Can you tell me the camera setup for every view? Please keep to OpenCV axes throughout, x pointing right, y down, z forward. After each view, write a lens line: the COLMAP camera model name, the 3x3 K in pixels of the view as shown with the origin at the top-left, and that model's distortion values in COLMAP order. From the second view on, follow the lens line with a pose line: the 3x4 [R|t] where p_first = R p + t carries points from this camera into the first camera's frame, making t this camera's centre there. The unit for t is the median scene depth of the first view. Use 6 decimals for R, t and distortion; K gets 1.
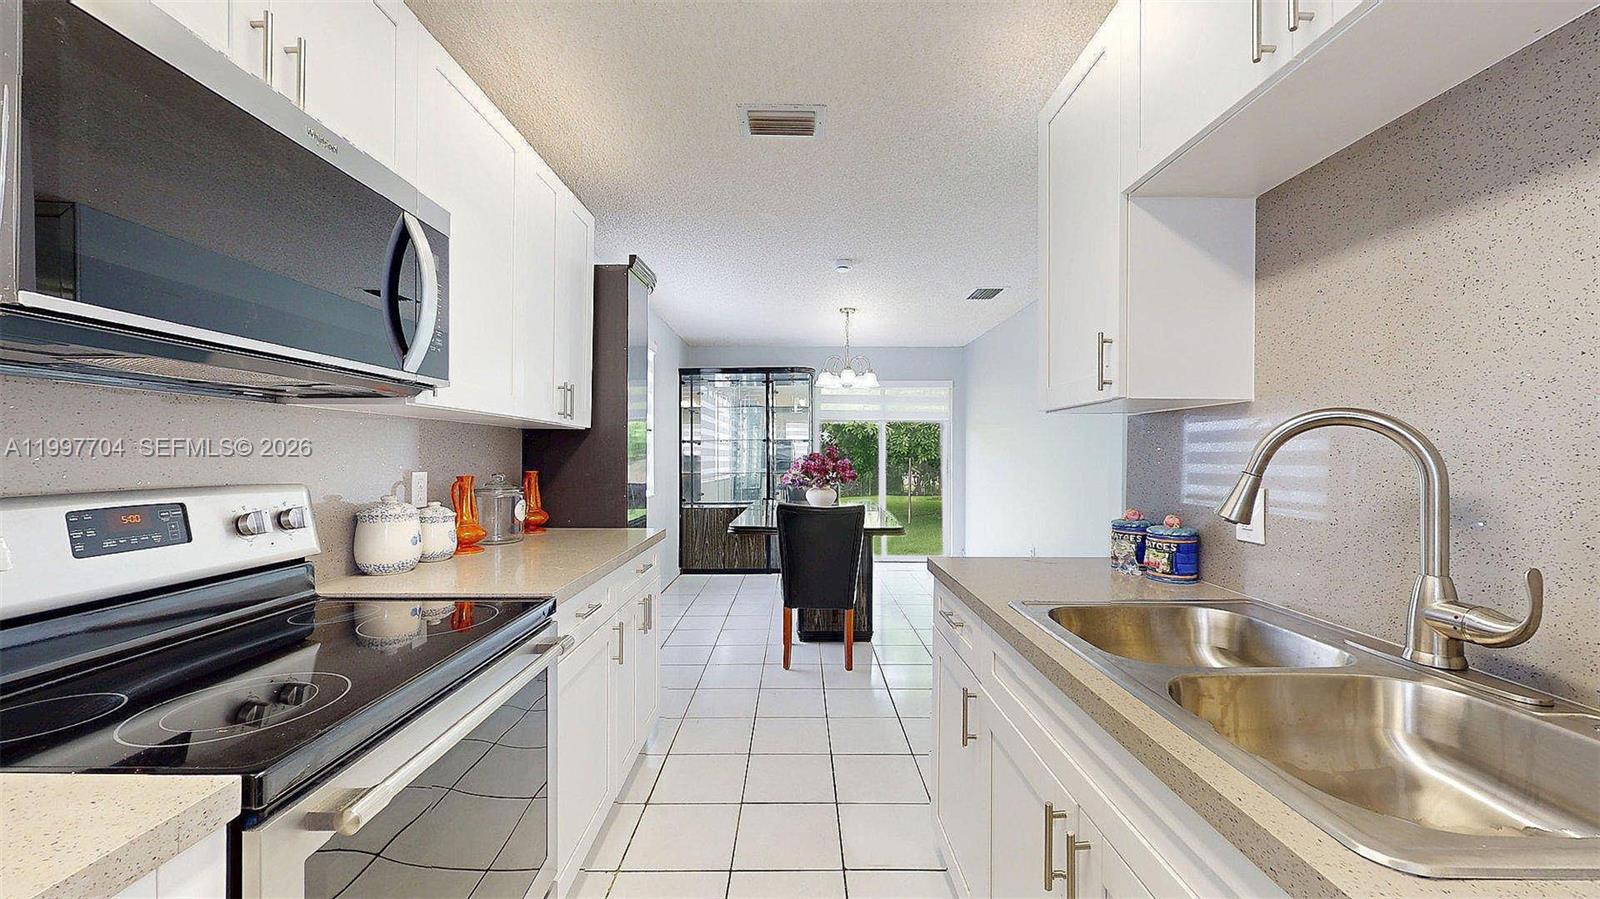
lens RADIAL K [[580.6, 0, 799.7], [0, 580.6, 452.4], [0, 0, 1]] dist [-0.000589, -0.000167]
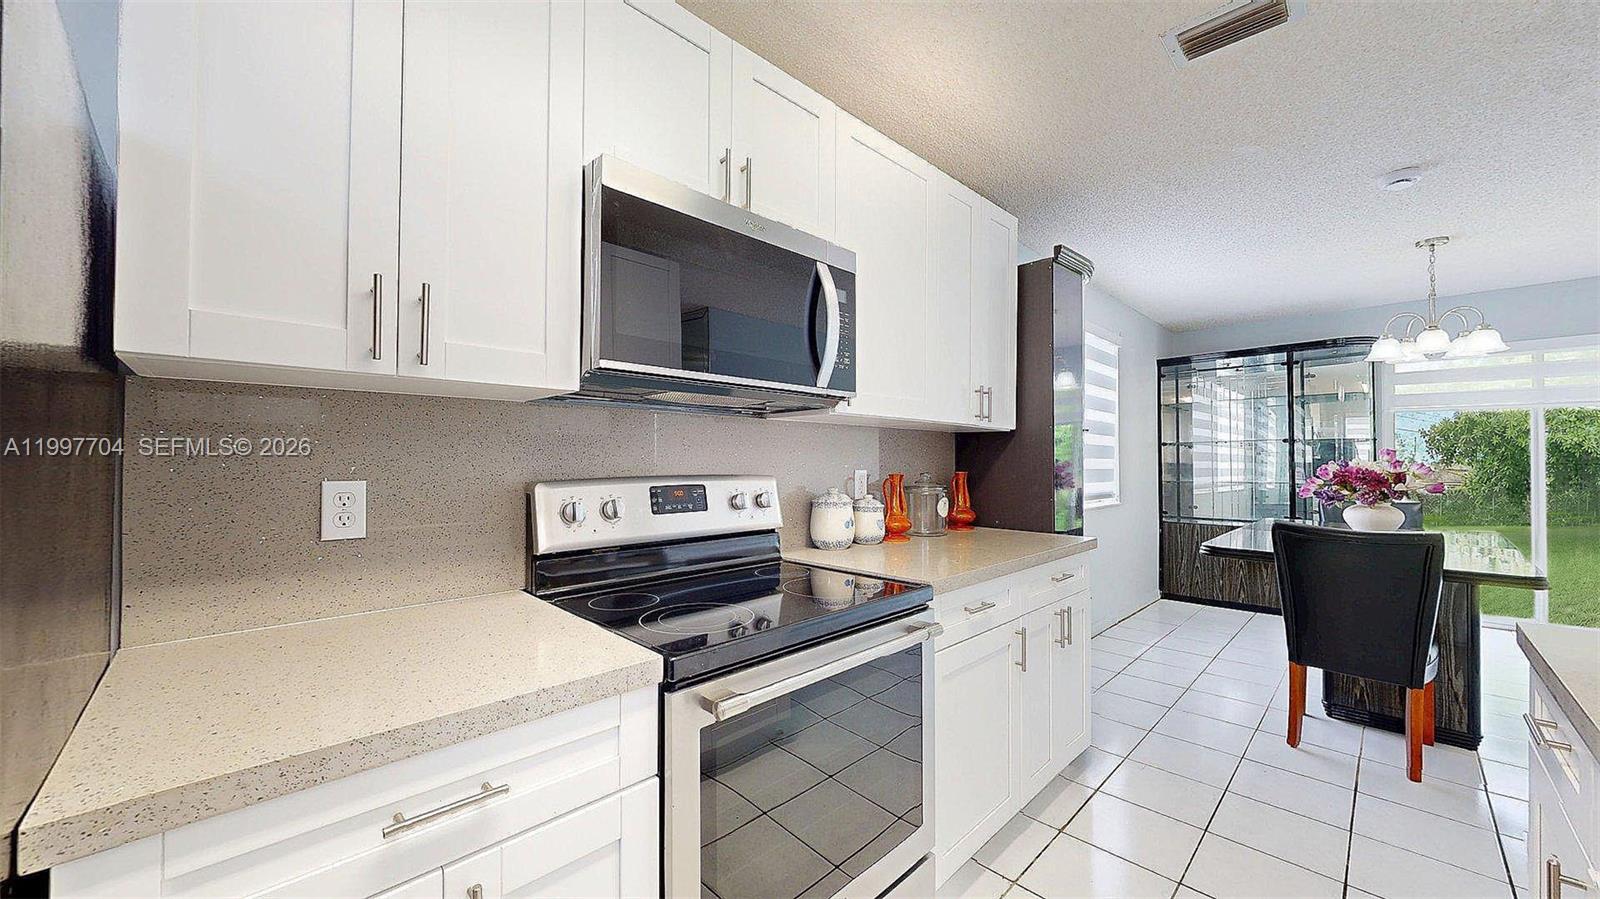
lens RADIAL K [[580.6, 0, 799.7], [0, 580.6, 452.4], [0, 0, 1]] dist [-0.000589, -0.000167]
pose [[0.704542, -0.008645, -0.709610, 0.121876], [0.001239, 0.999939, -0.010952, 0.010240], [0.709662, 0.006837, 0.704509, 0.051669]]
